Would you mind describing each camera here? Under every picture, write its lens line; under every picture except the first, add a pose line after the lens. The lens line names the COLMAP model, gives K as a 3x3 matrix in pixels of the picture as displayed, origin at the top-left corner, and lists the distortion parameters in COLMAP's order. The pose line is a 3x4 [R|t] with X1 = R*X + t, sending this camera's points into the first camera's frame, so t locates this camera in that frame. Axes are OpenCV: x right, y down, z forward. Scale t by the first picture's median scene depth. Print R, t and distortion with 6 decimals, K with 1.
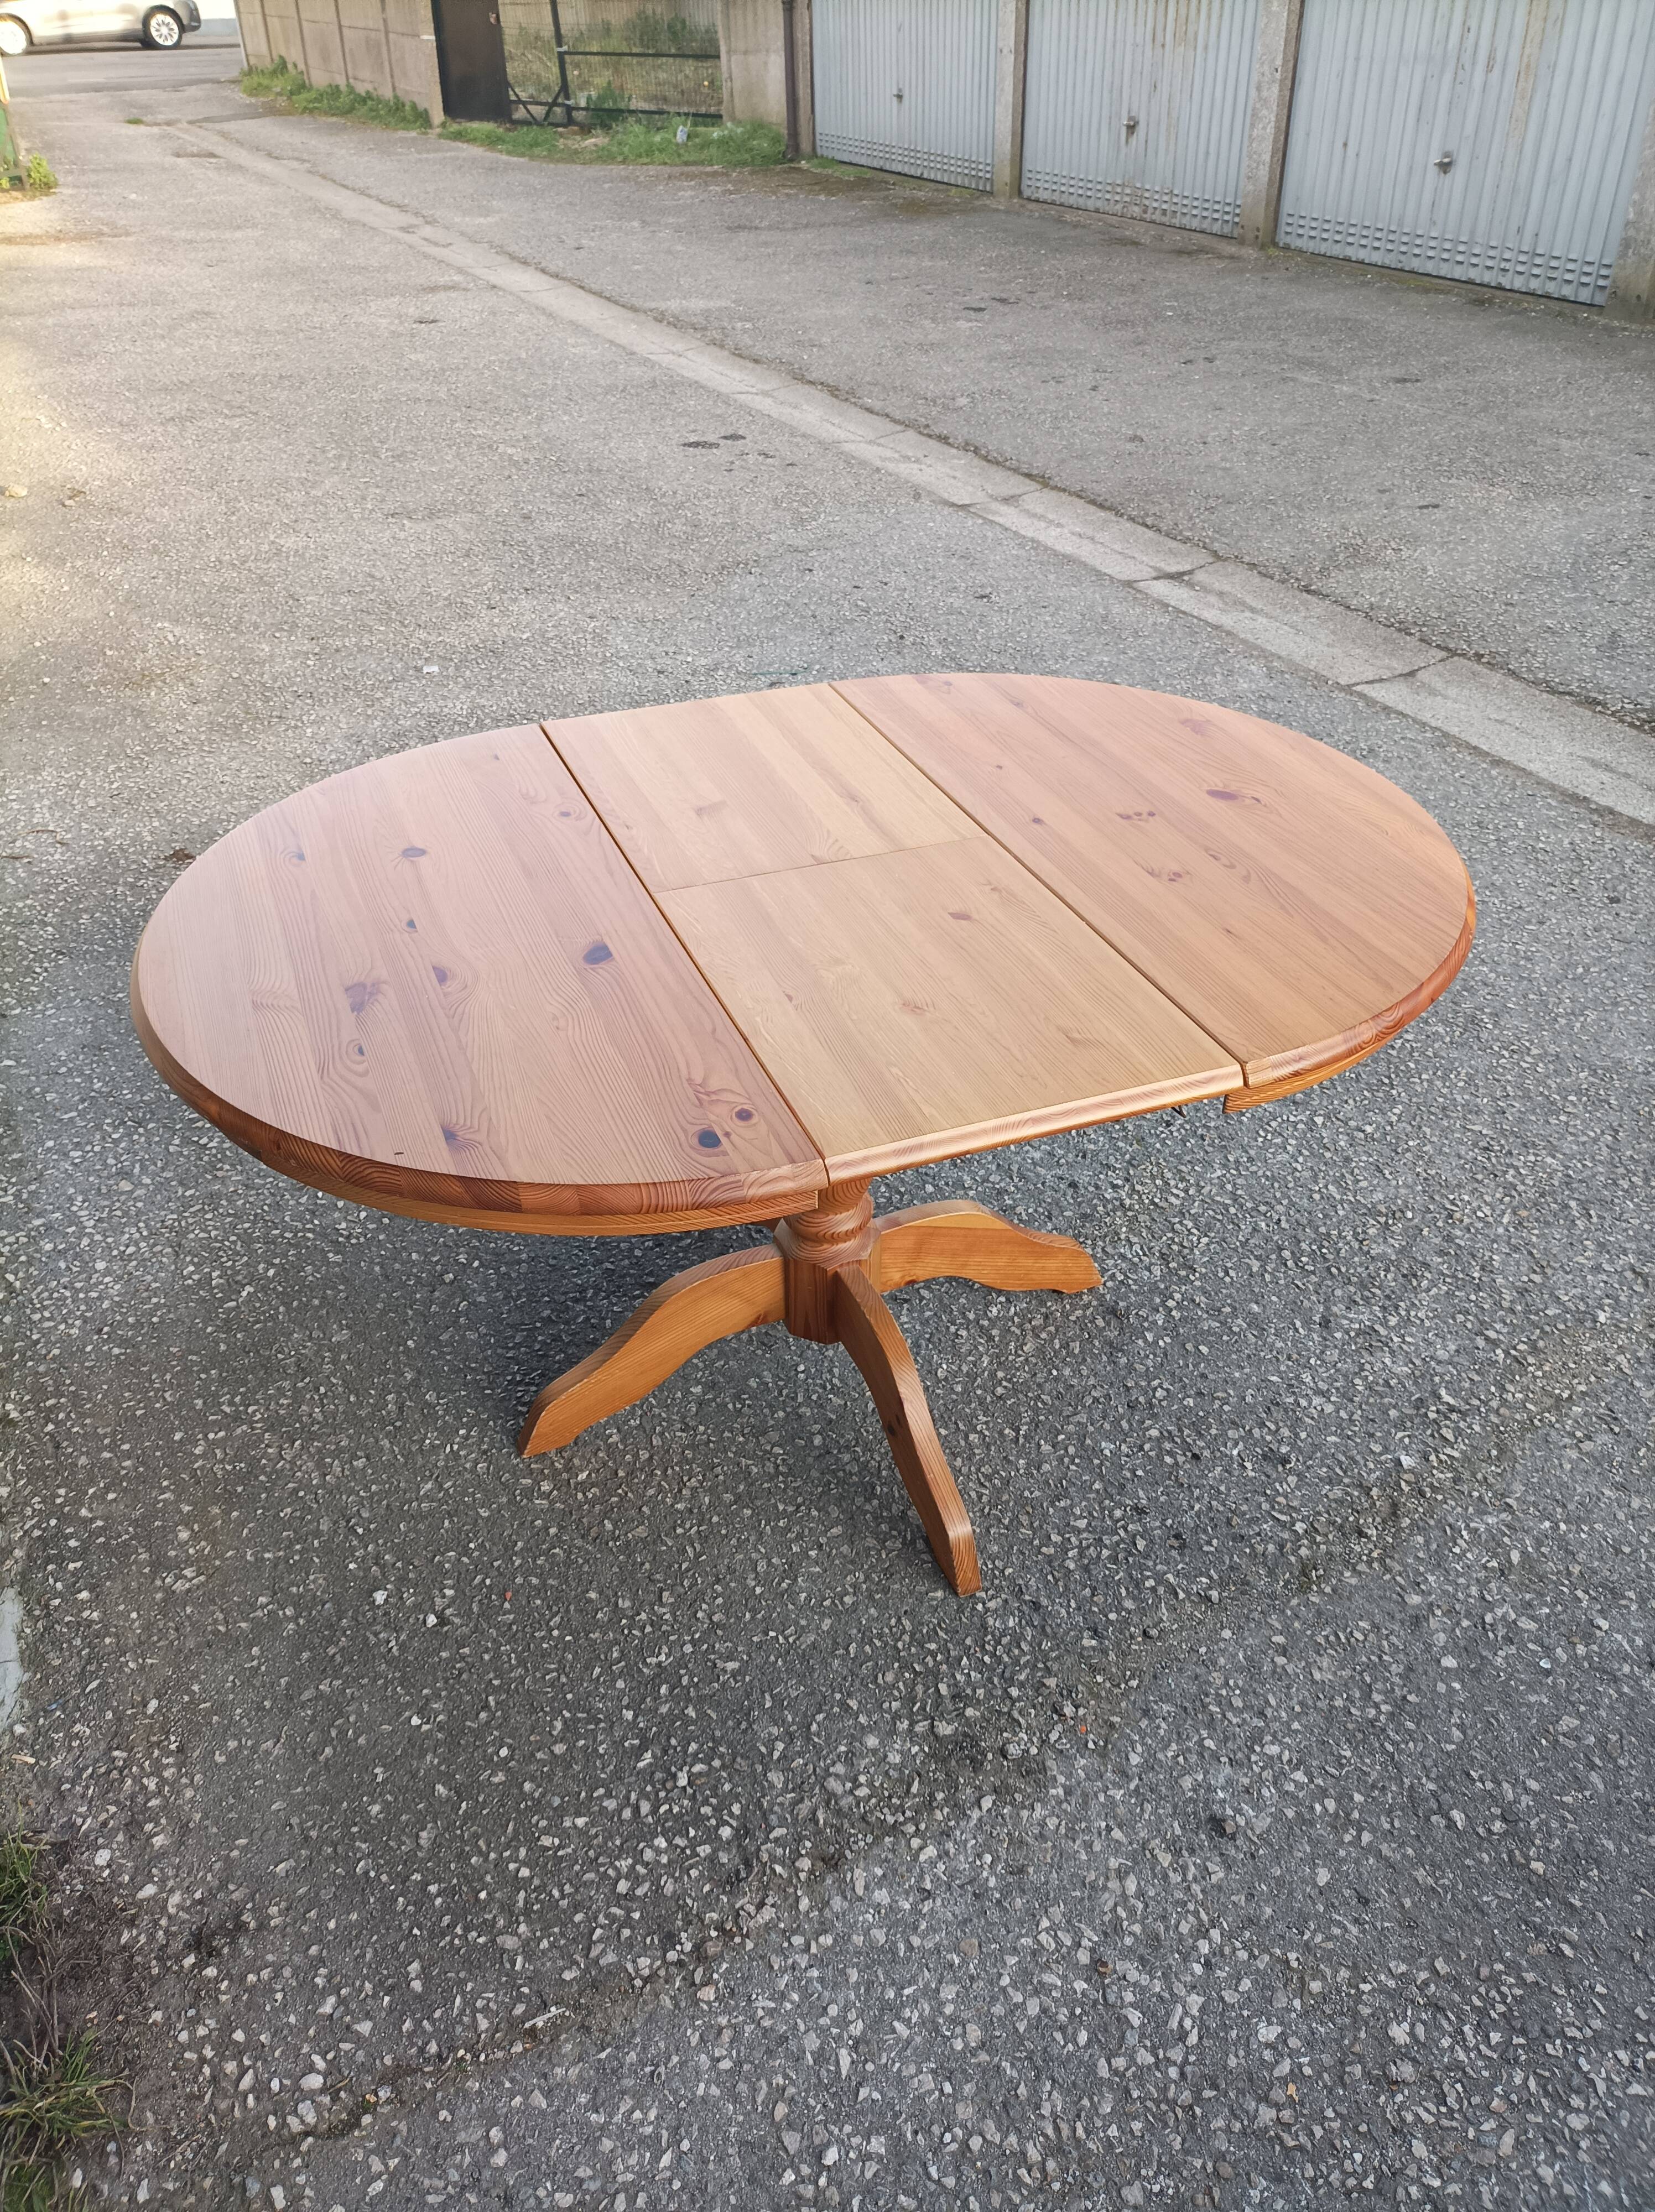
lens RADIAL K [[1632.2, 0, 819.9], [0, 1632.2, 1123.1], [0, 0, 1]] dist [0.026652, -0.015796]
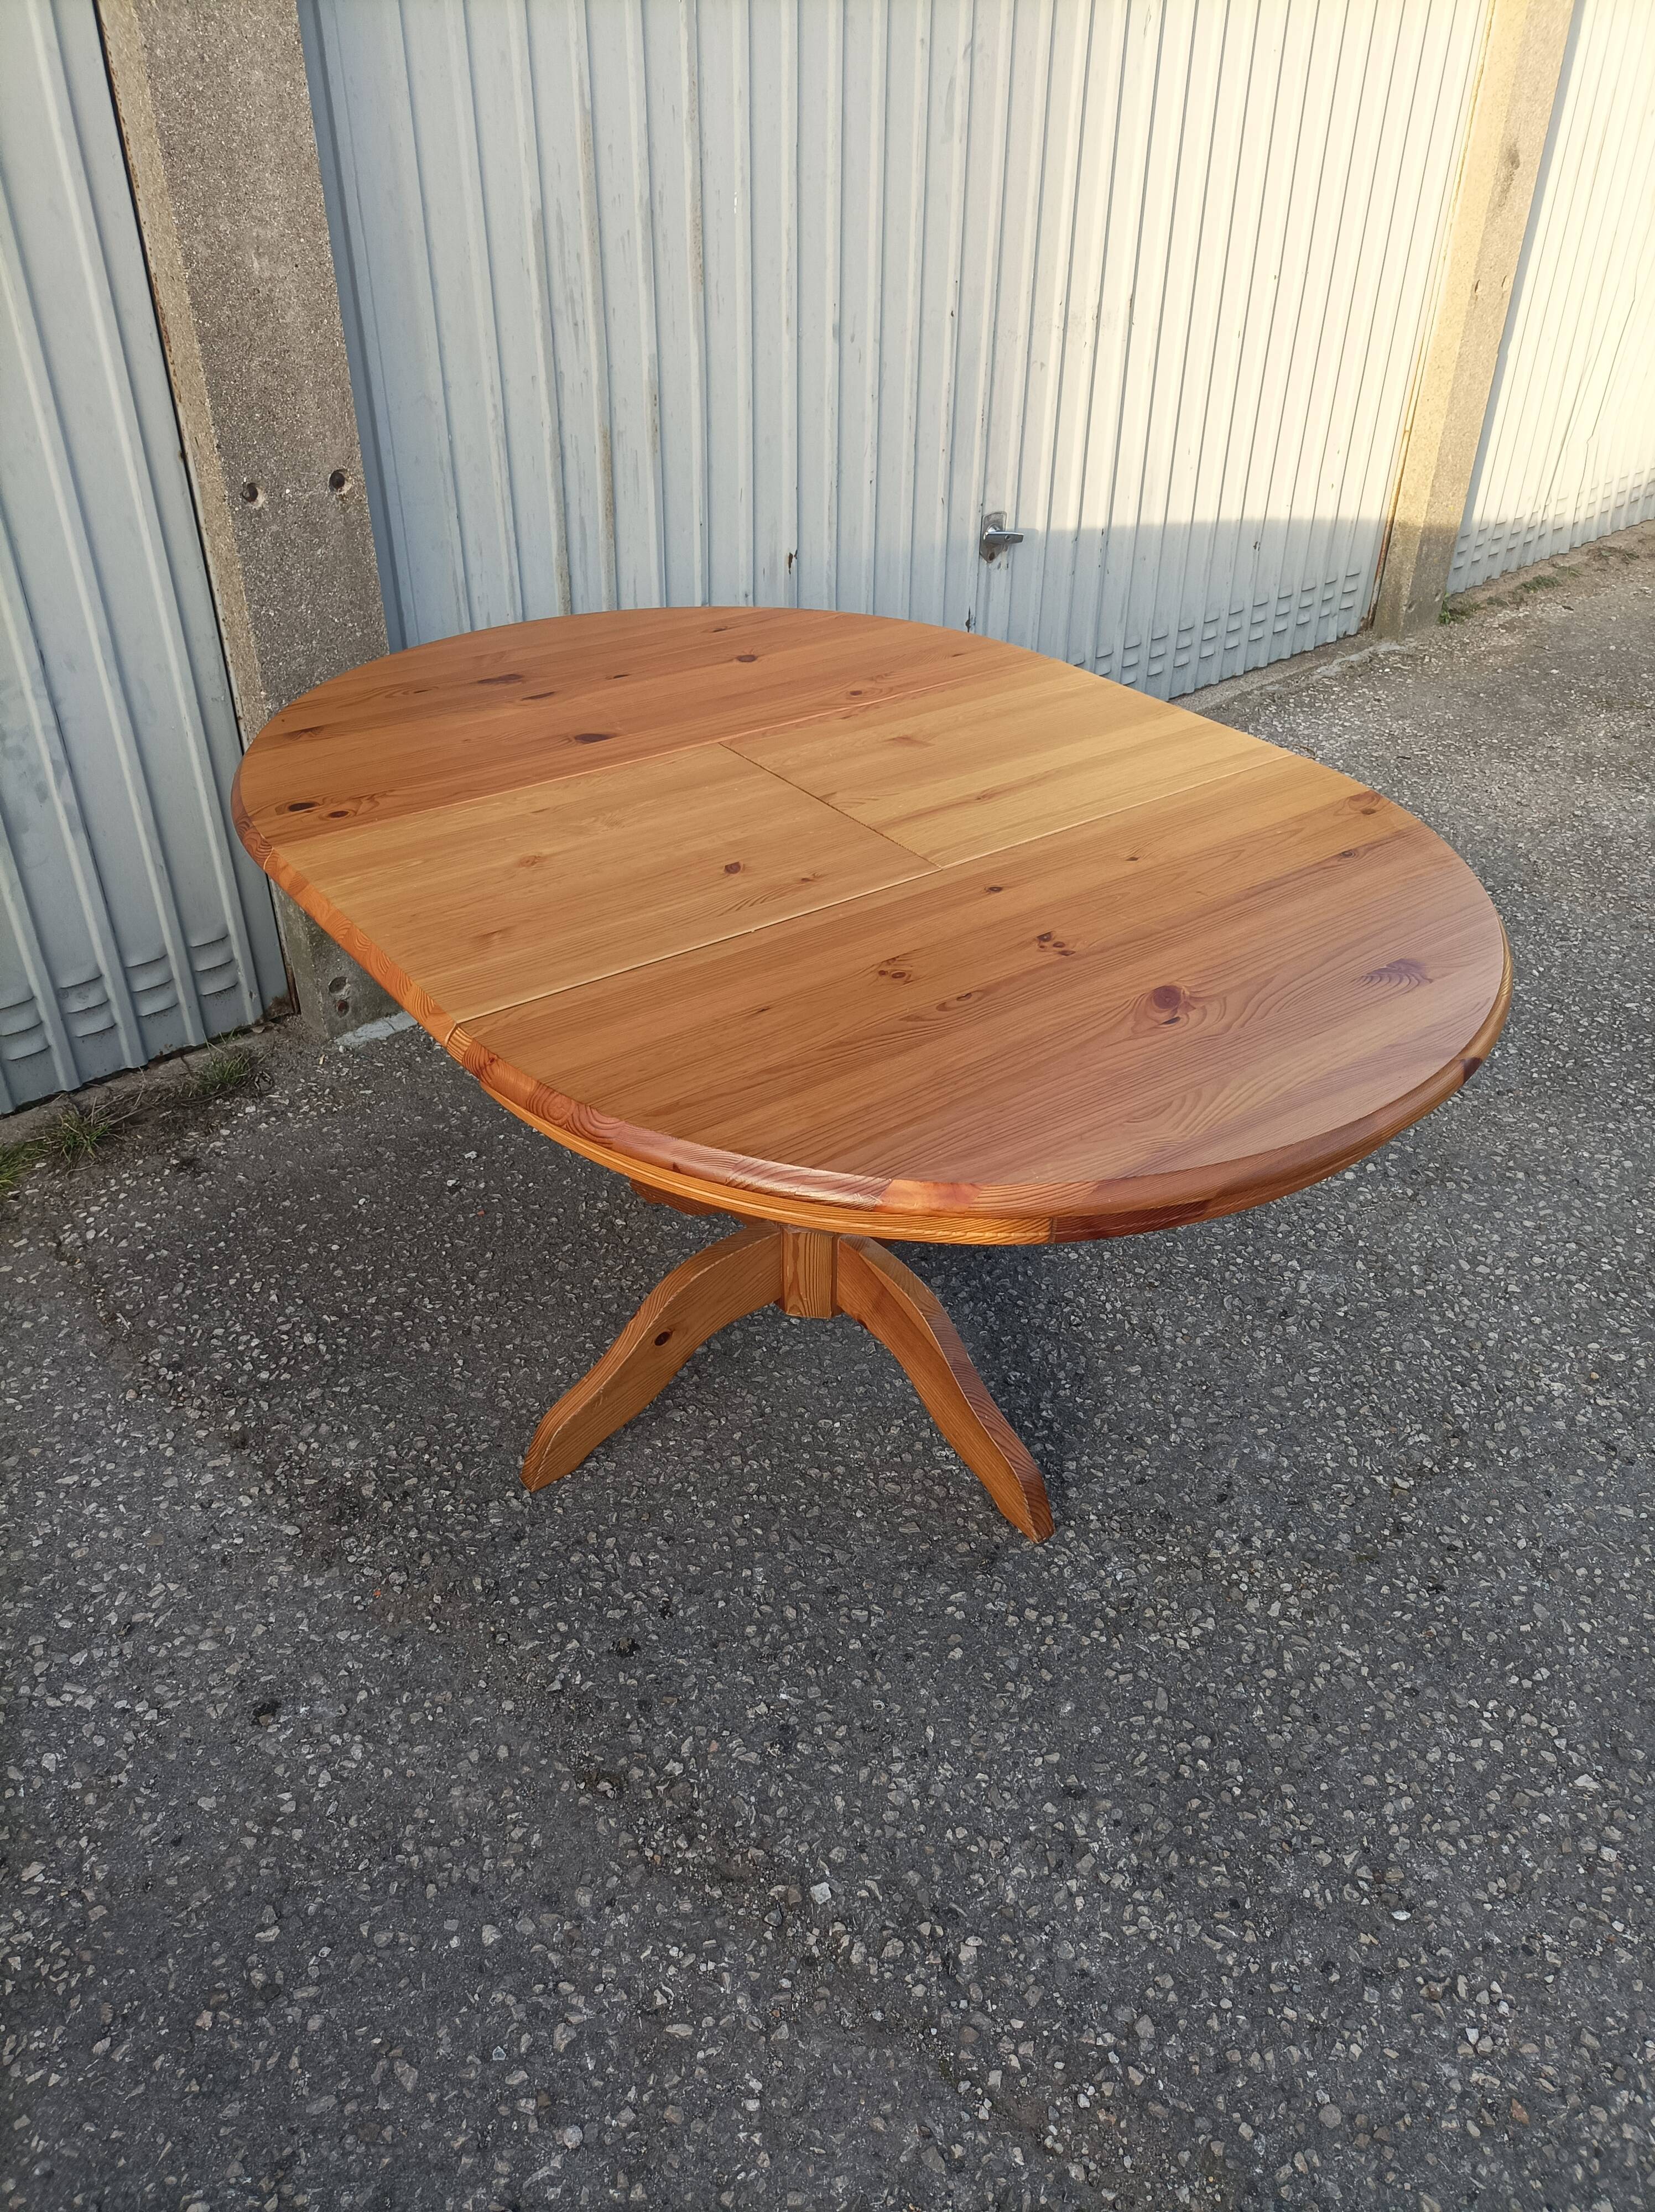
lens RADIAL K [[1632.2, 0, 831.2], [0, 1632.2, 1112.0], [0, 0, 1]] dist [0.026652, -0.015796]
pose [[0.263888, 0.542132, -0.797782, 0.917854], [-0.570250, 0.754760, 0.324270, -0.355306], [0.777932, 0.369364, 0.508323, 0.622327]]
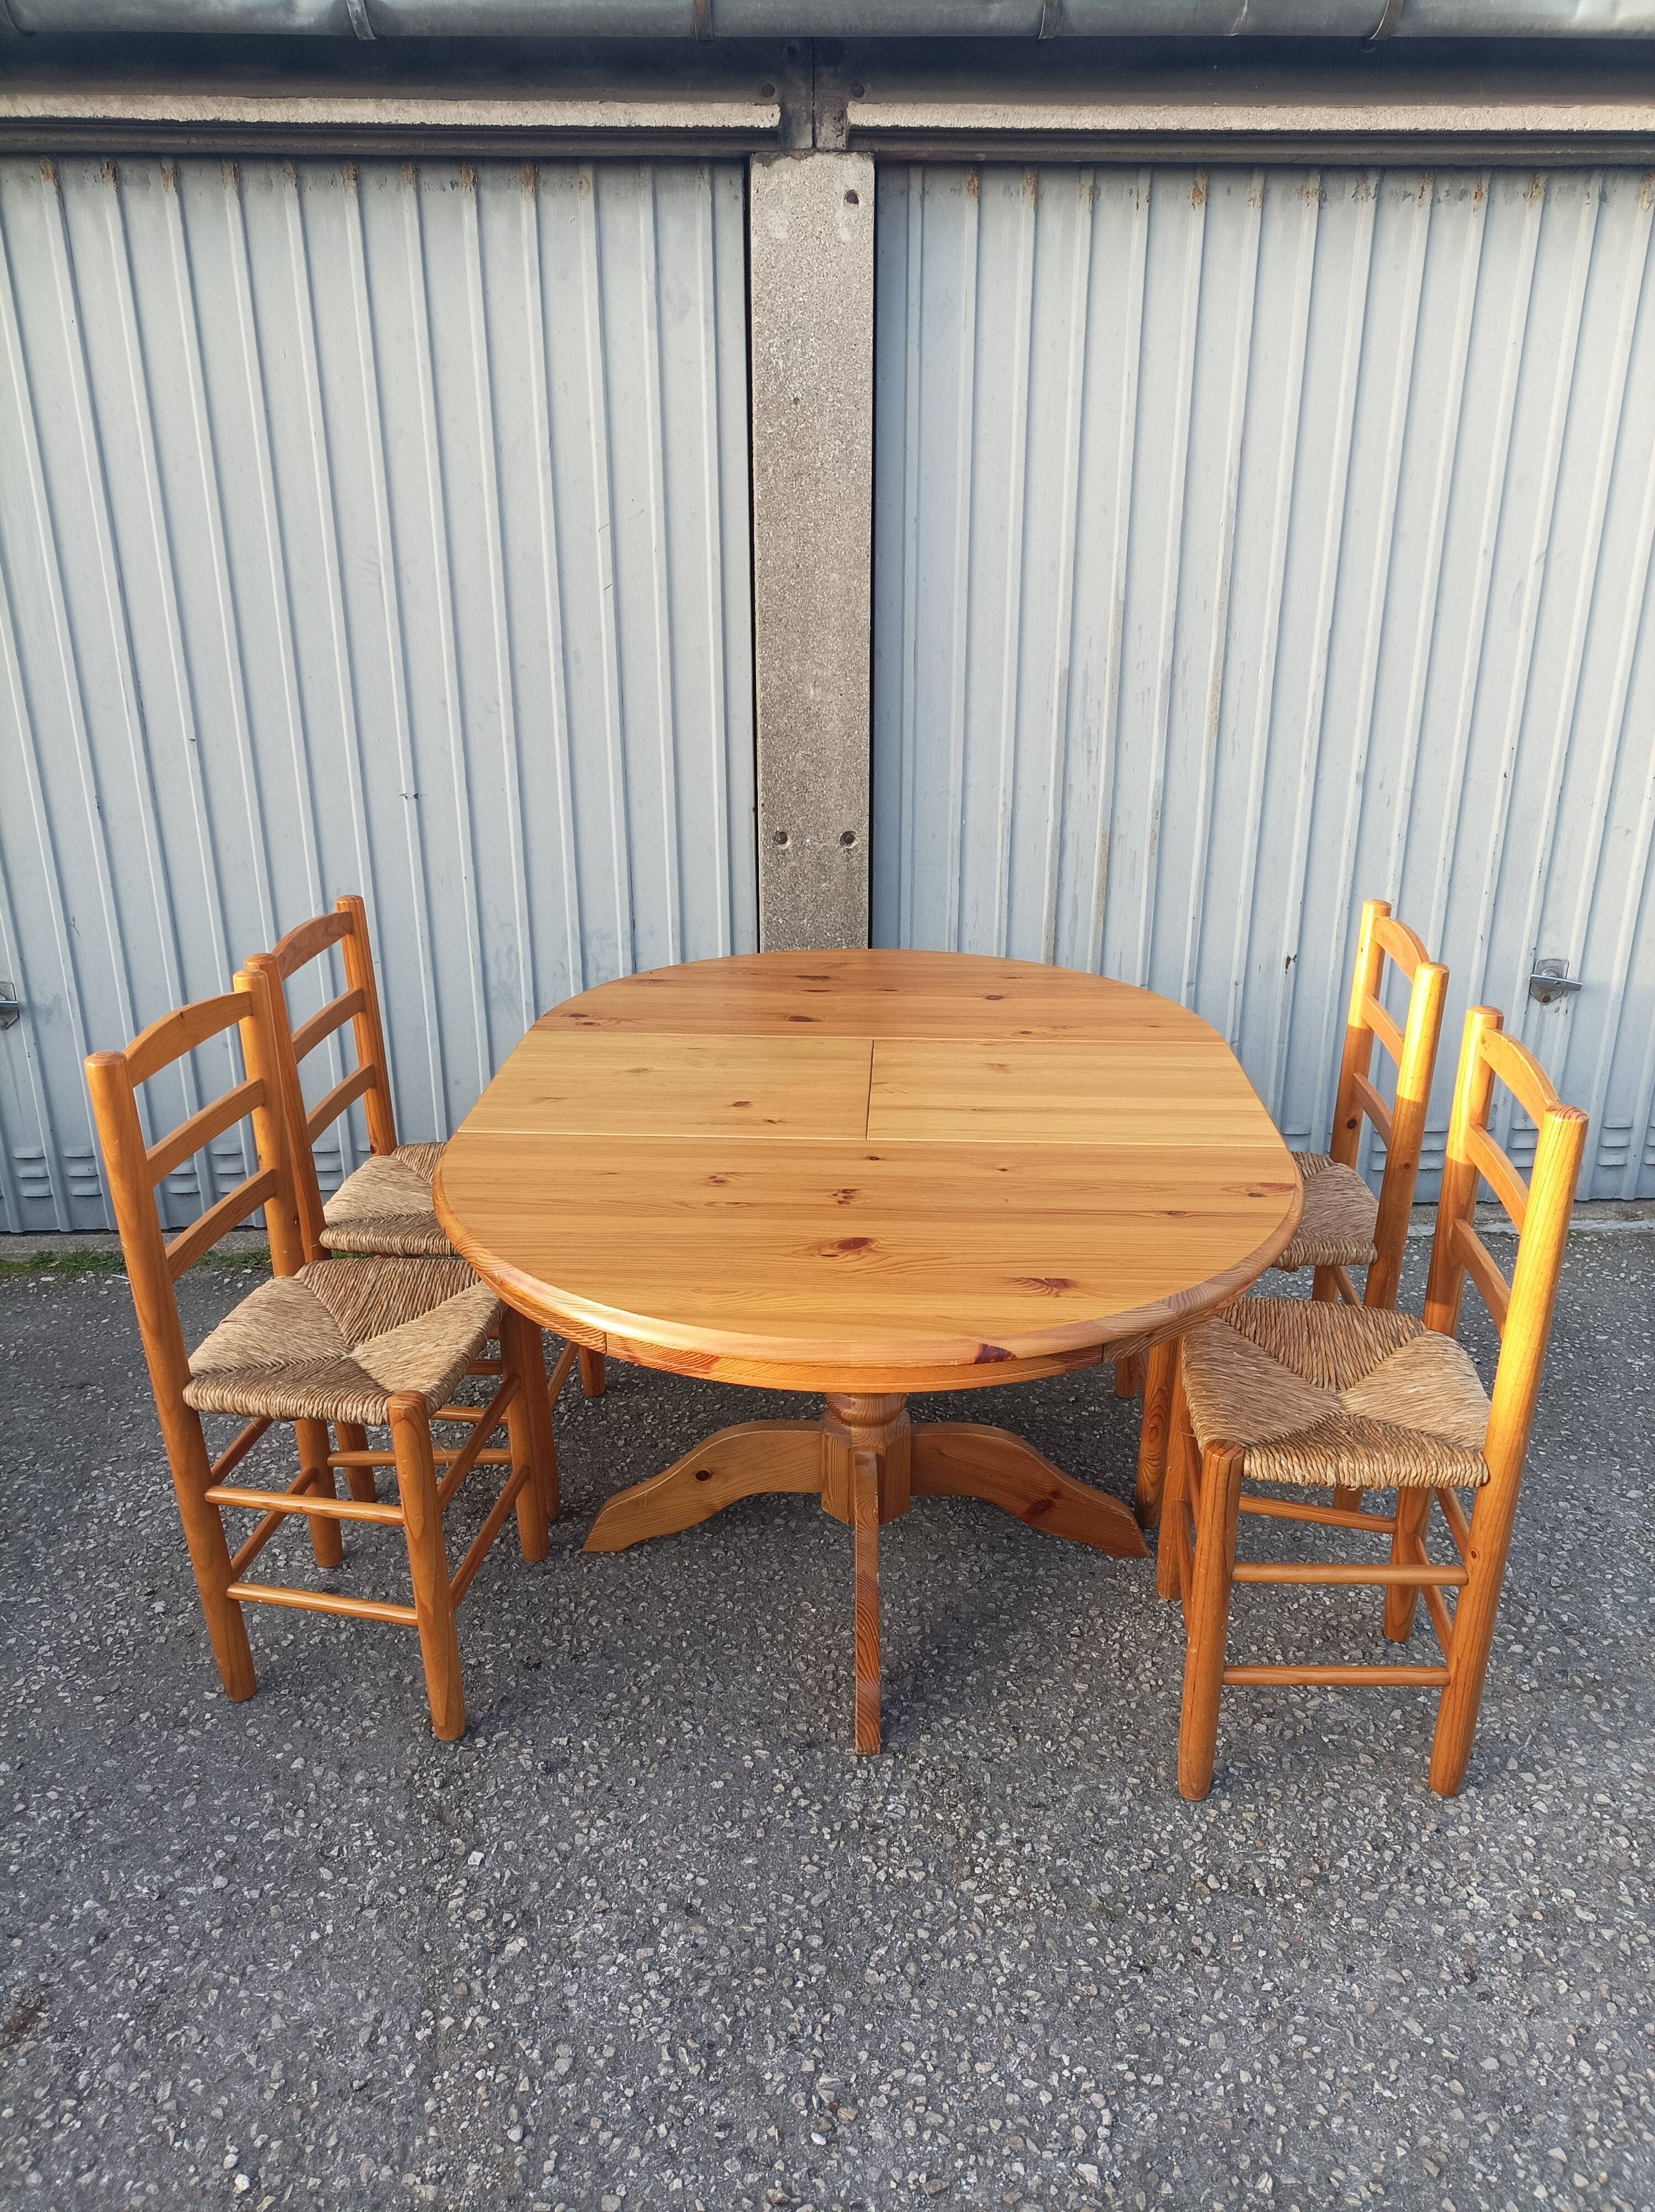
lens RADIAL K [[1632.2, 0, 828.7], [0, 1632.2, 1116.4], [0, 0, 1]] dist [0.026652, -0.015796]
pose [[-0.402356, 0.328452, -0.854534, 1.138937], [-0.530816, 0.676802, 0.510072, -0.799093], [0.745885, 0.658831, -0.097968, 1.179325]]
